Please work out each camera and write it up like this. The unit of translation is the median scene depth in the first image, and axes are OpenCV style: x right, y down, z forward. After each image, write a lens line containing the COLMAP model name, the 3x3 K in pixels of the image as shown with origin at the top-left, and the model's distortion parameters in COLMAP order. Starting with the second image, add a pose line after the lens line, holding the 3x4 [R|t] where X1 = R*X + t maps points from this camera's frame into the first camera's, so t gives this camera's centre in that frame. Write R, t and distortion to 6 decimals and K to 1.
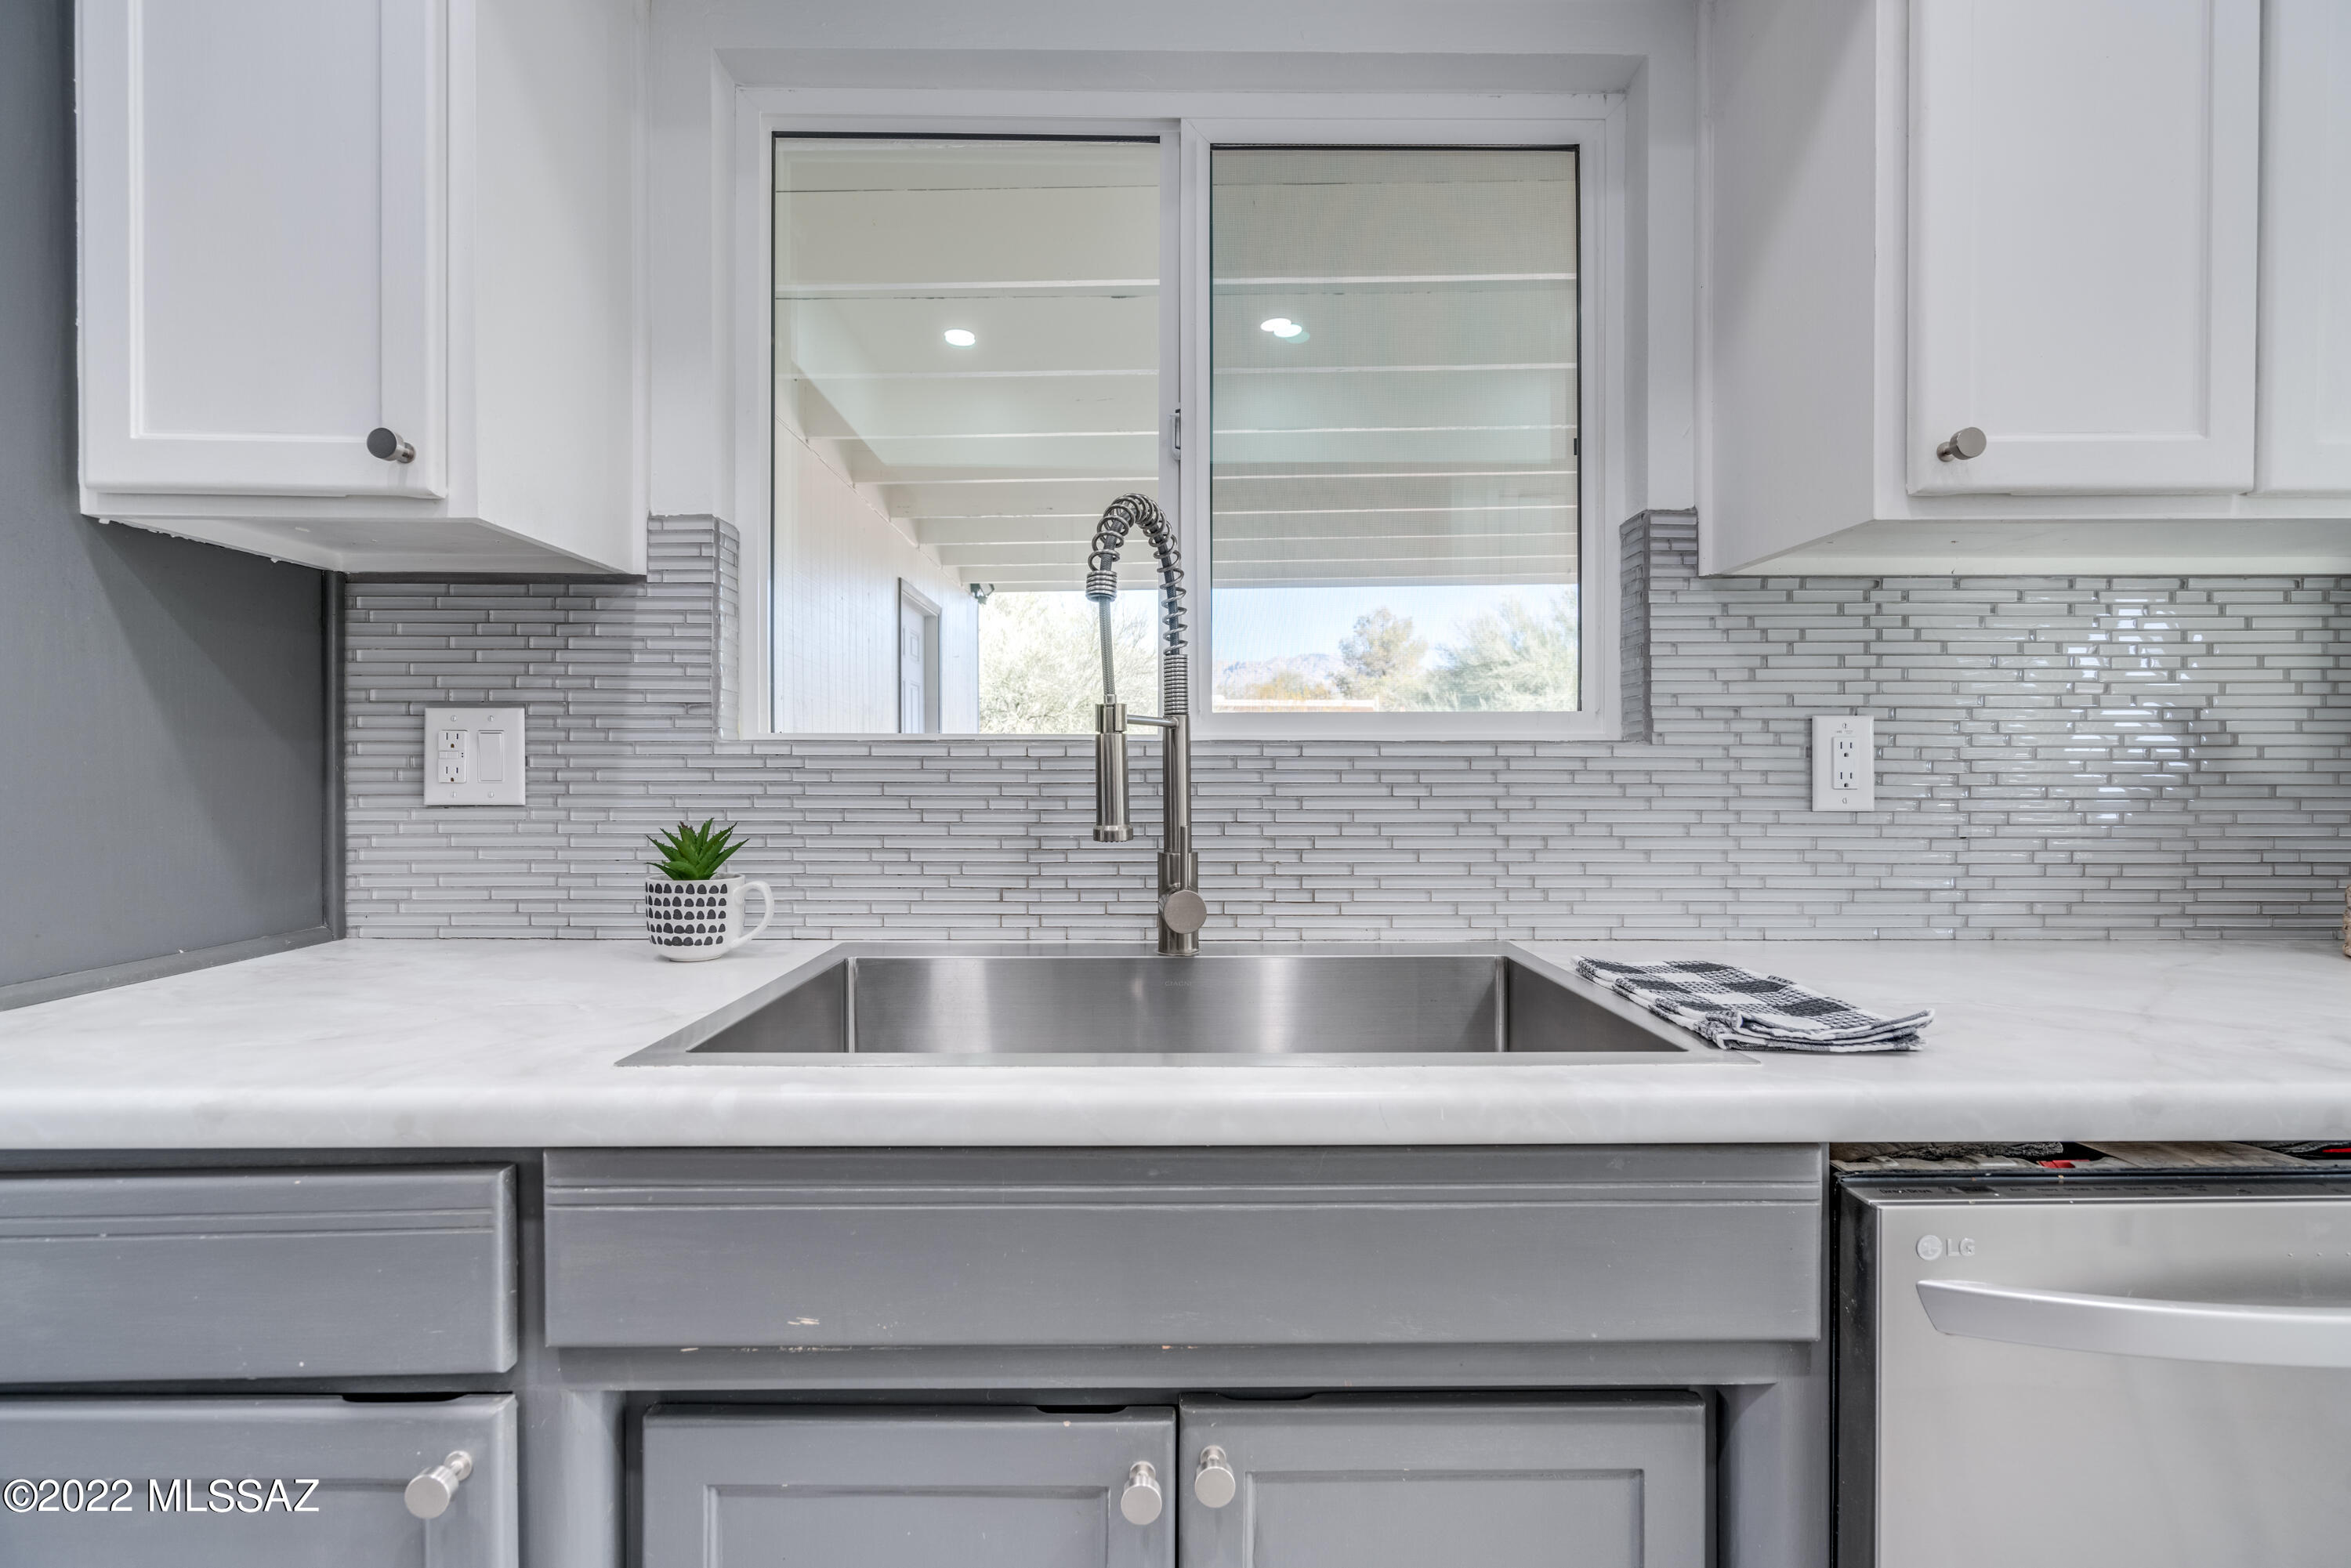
lens RADIAL K [[1048.6, 0, 1181.0], [0, 1048.6, 781.7], [0, 0, 1]] dist [-0.007518, 0.002444]
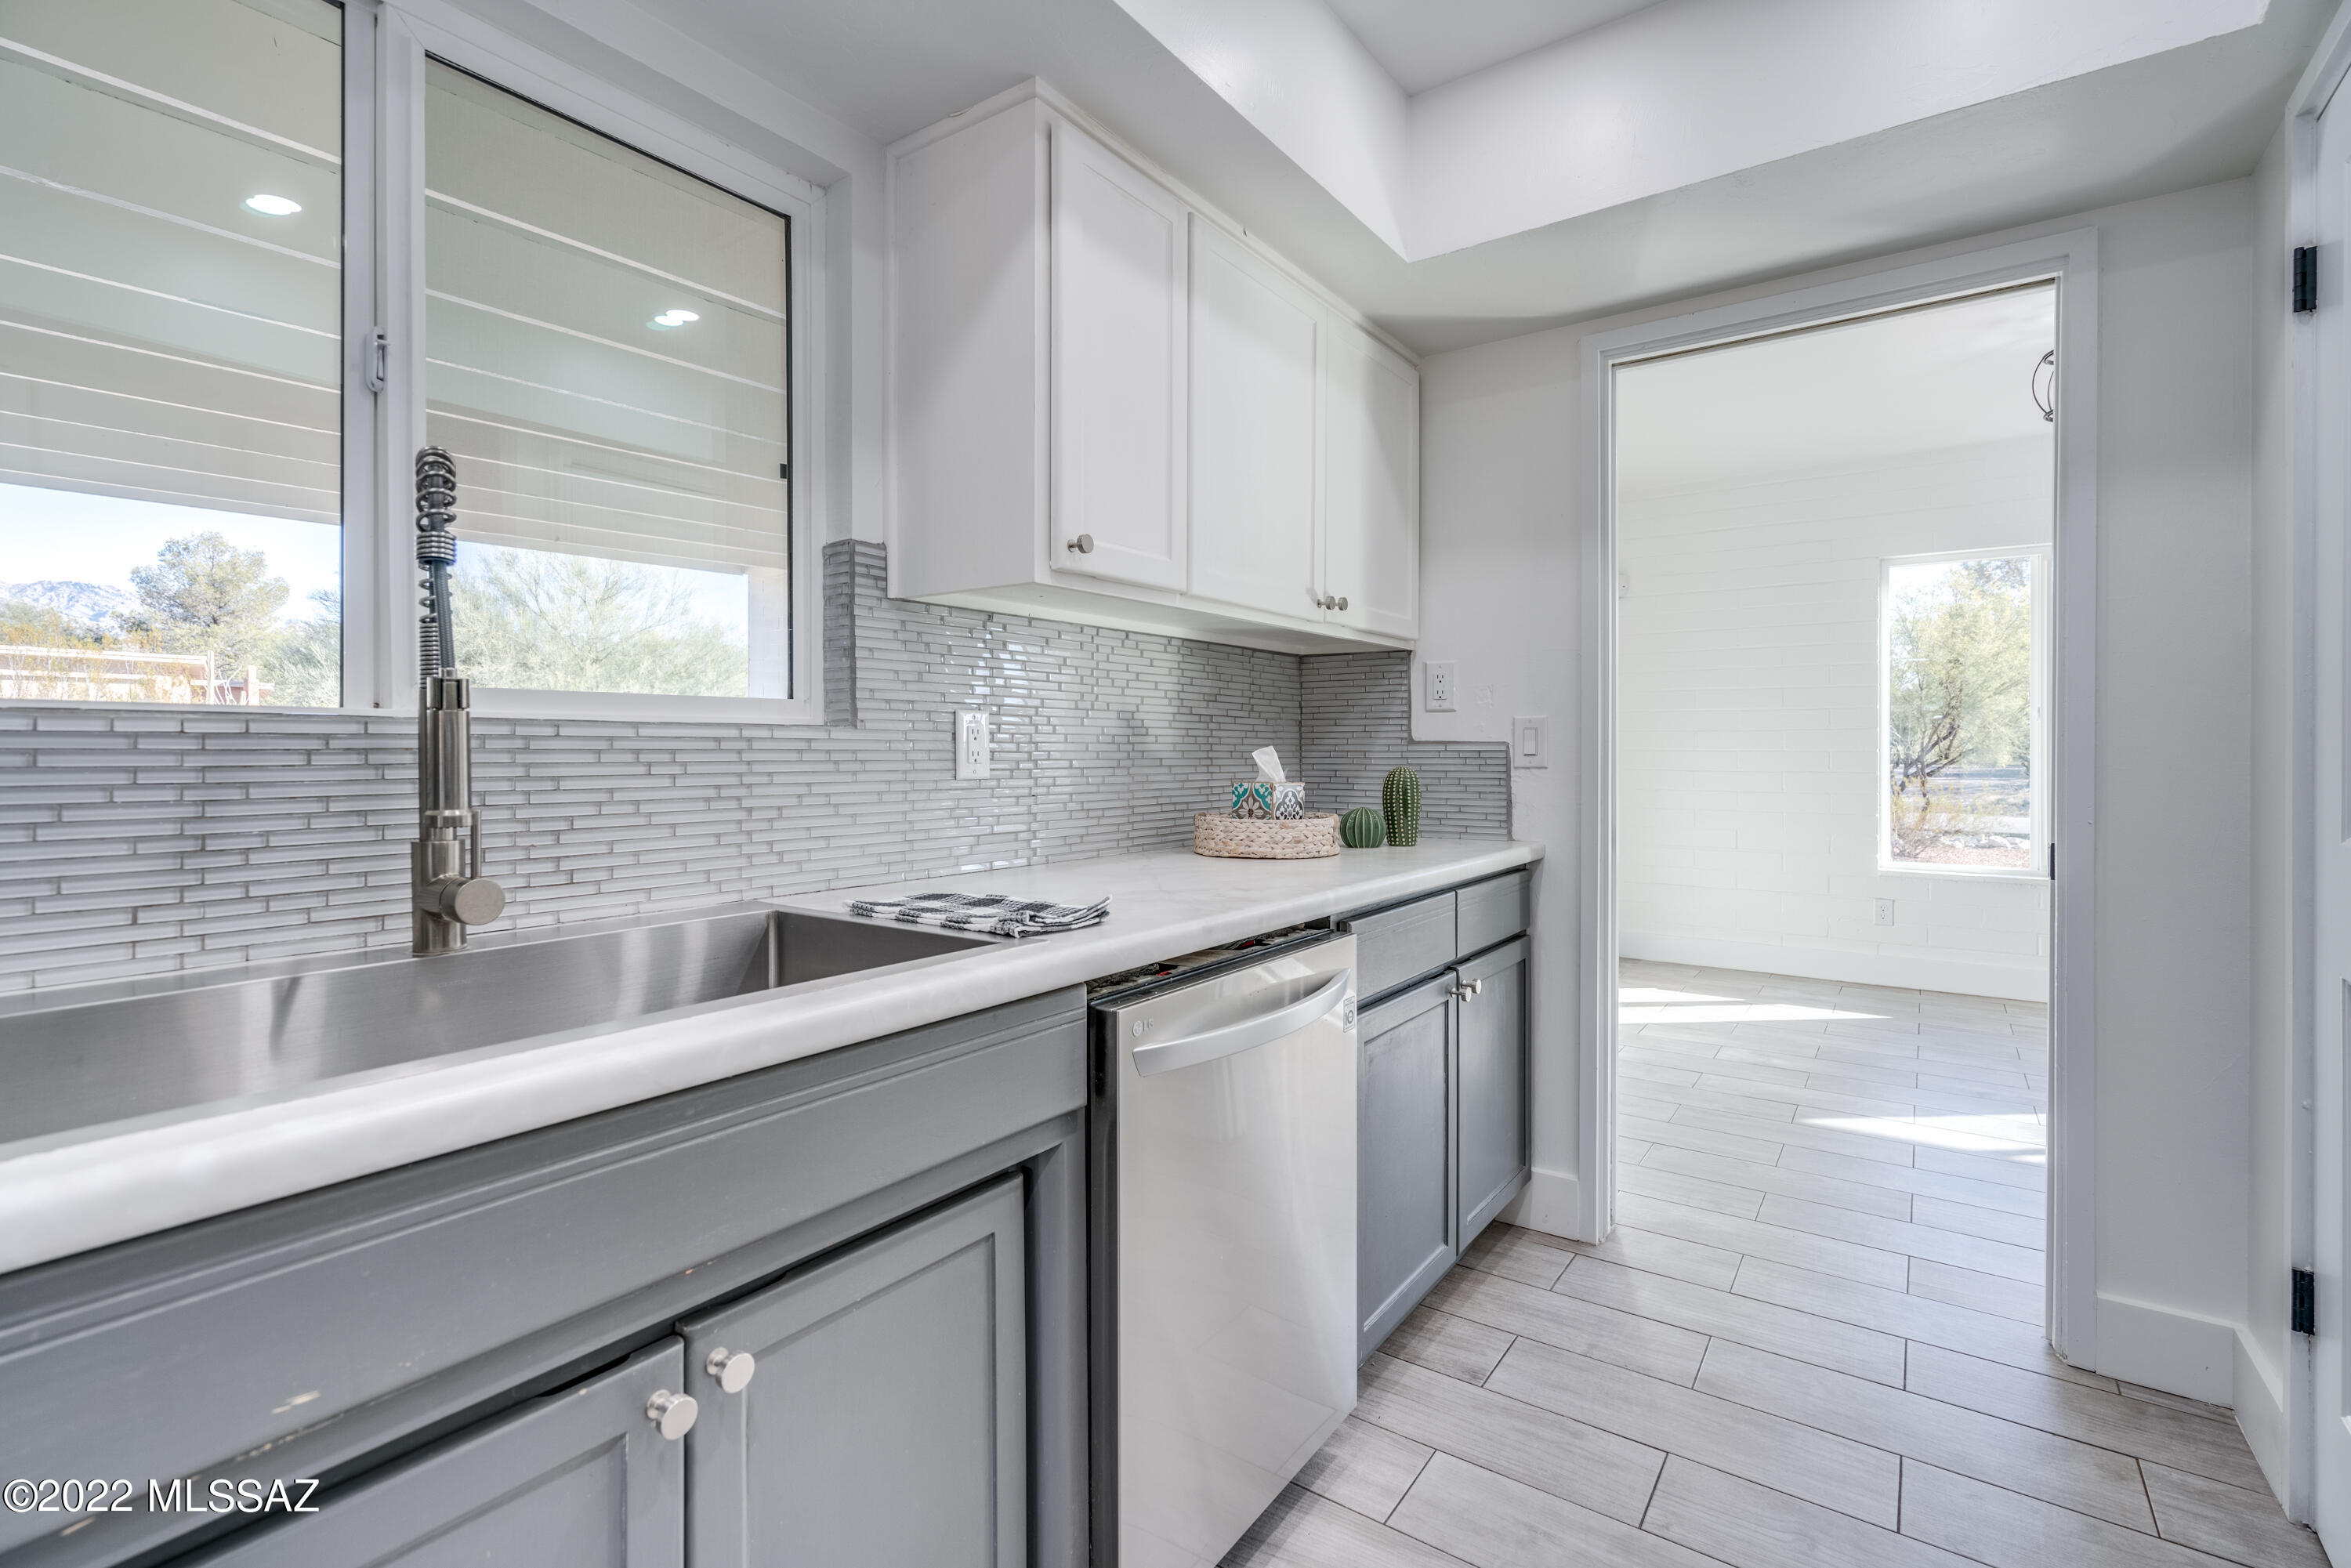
lens RADIAL K [[1048.6, 0, 1161.3], [0, 1048.6, 751.2], [0, 0, 1]] dist [-0.007518, 0.002444]
pose [[0.606949, -0.001832, 0.794739, -0.319282], [0.008129, 0.999959, -0.003904, -0.001281], [-0.794699, 0.008830, 0.606939, -0.040501]]
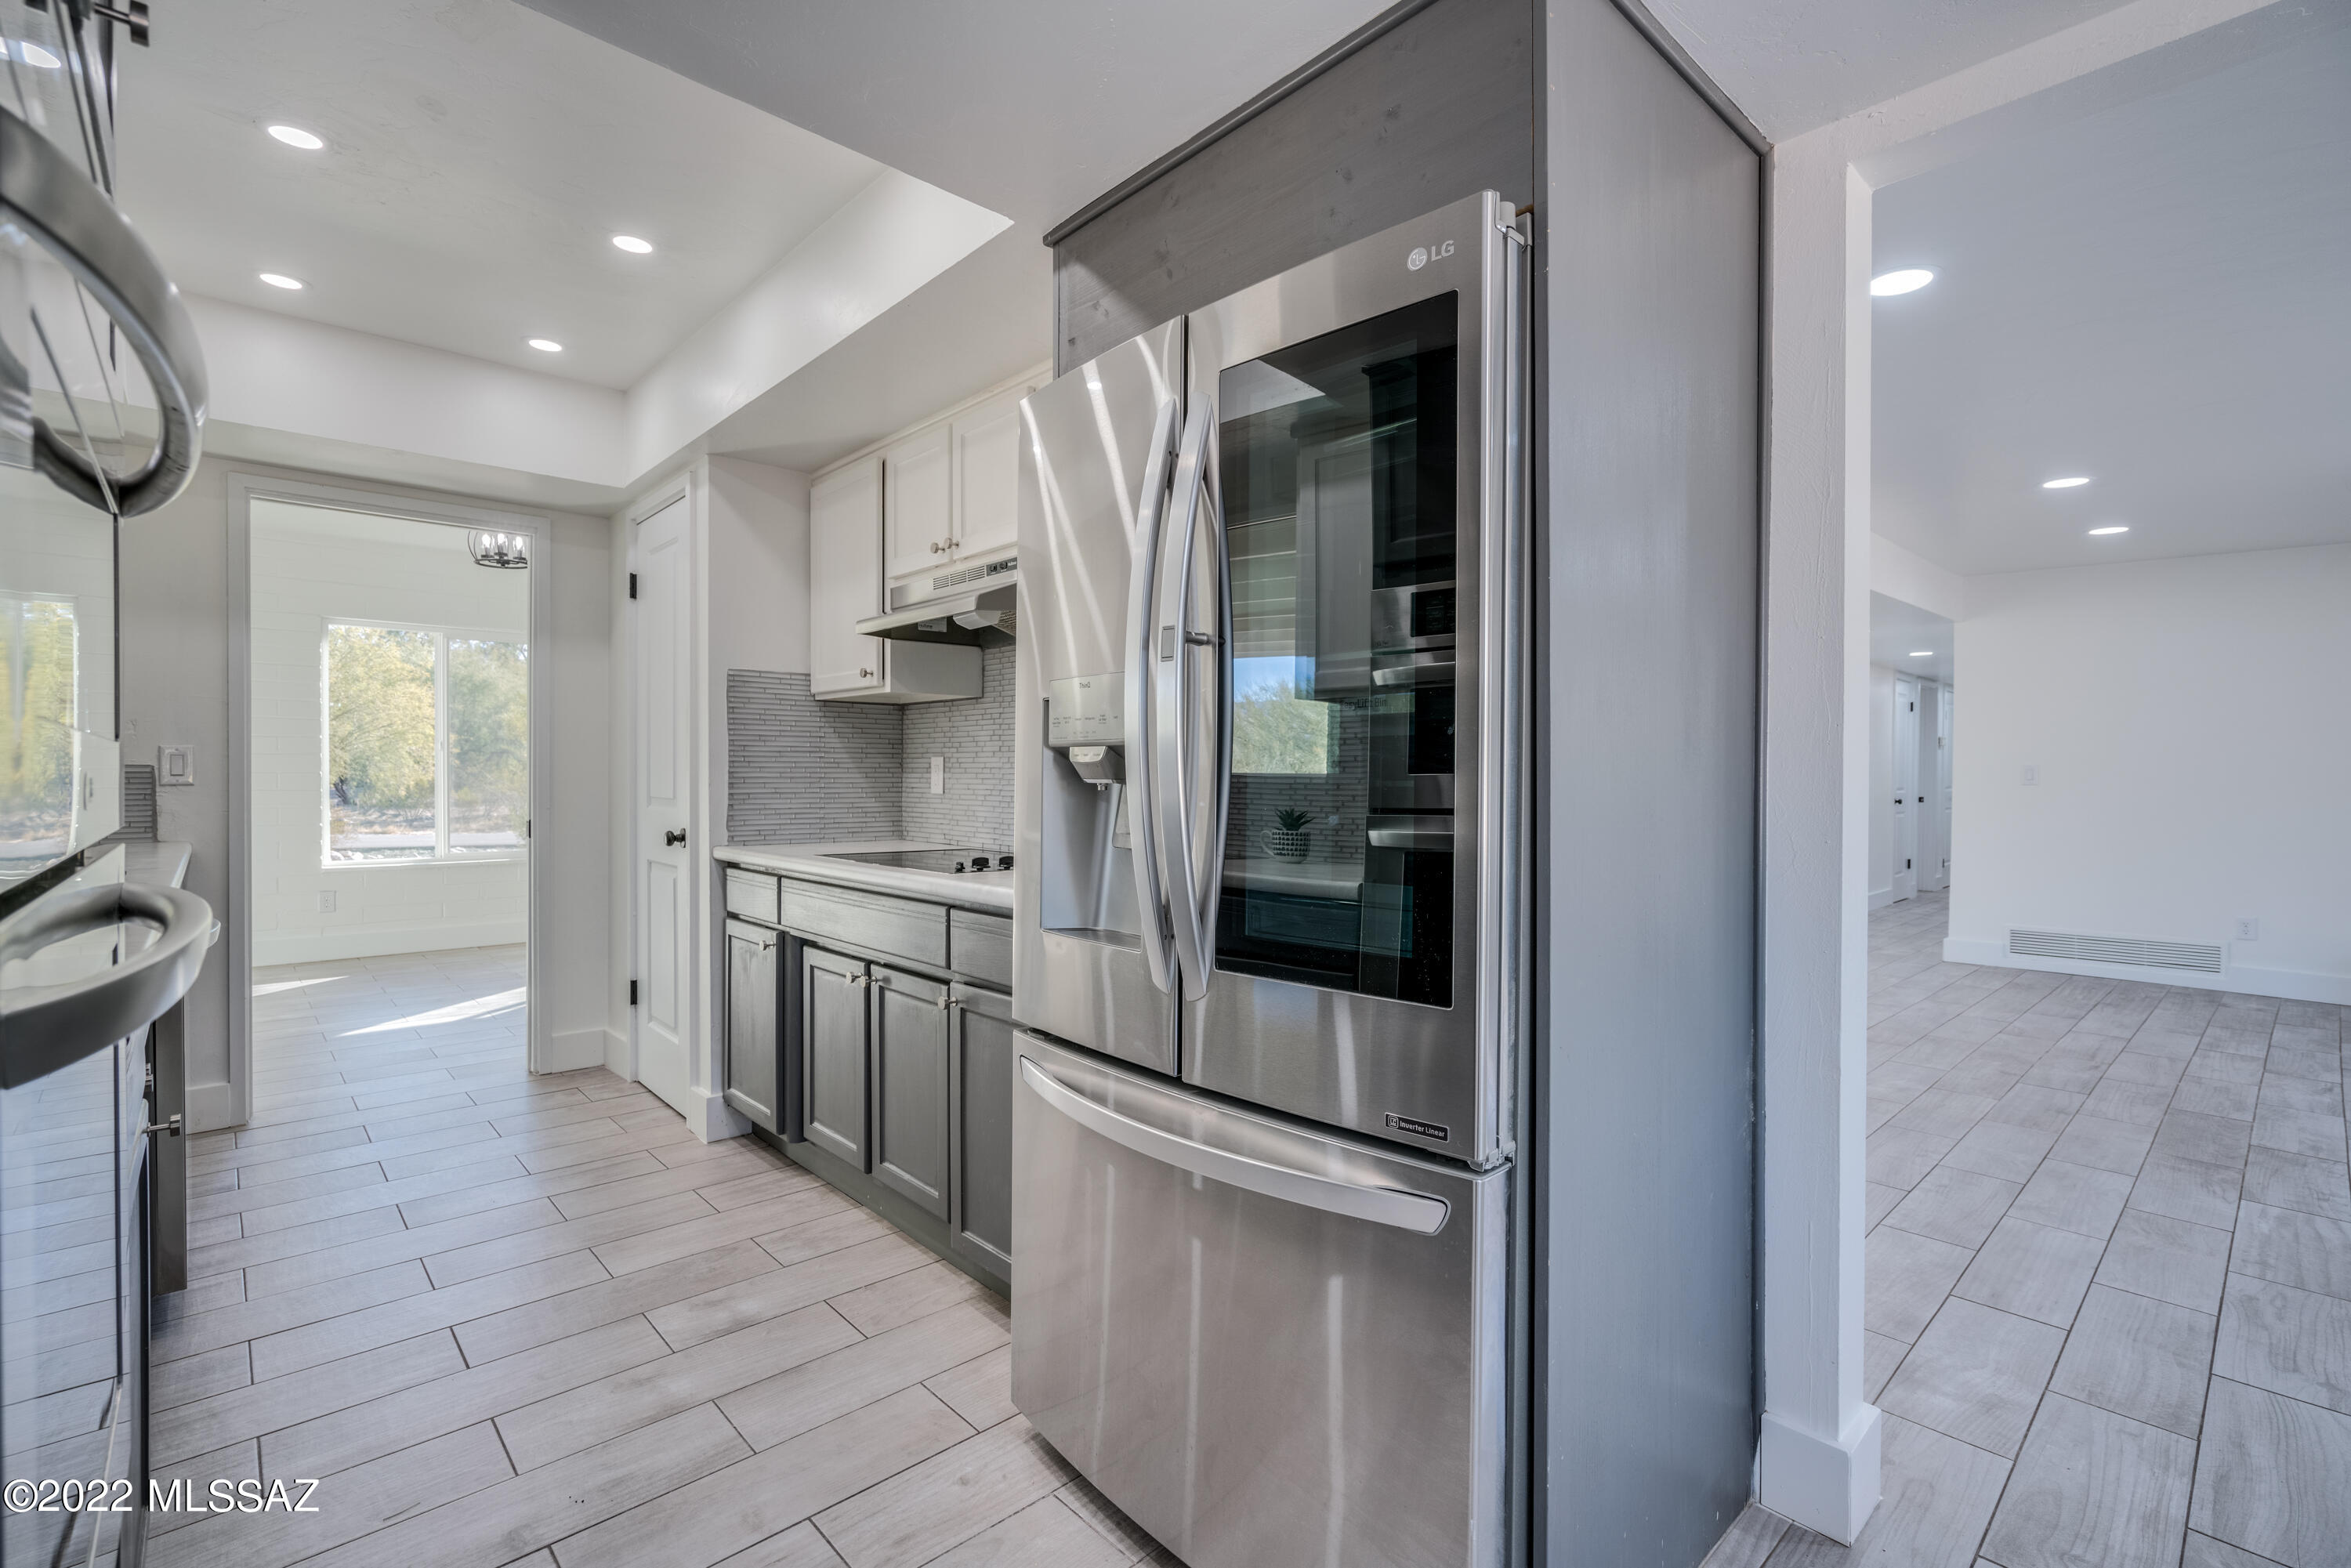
lens RADIAL K [[1048.6, 0, 1171.5], [0, 1048.6, 784.6], [0, 0, 1]] dist [-0.007518, 0.002444]
pose [[-0.663965, -0.010718, 0.747687, -1.811593], [0.004812, 0.999815, 0.018606, -0.008793], [-0.747748, 0.015951, -0.663791, 0.470186]]
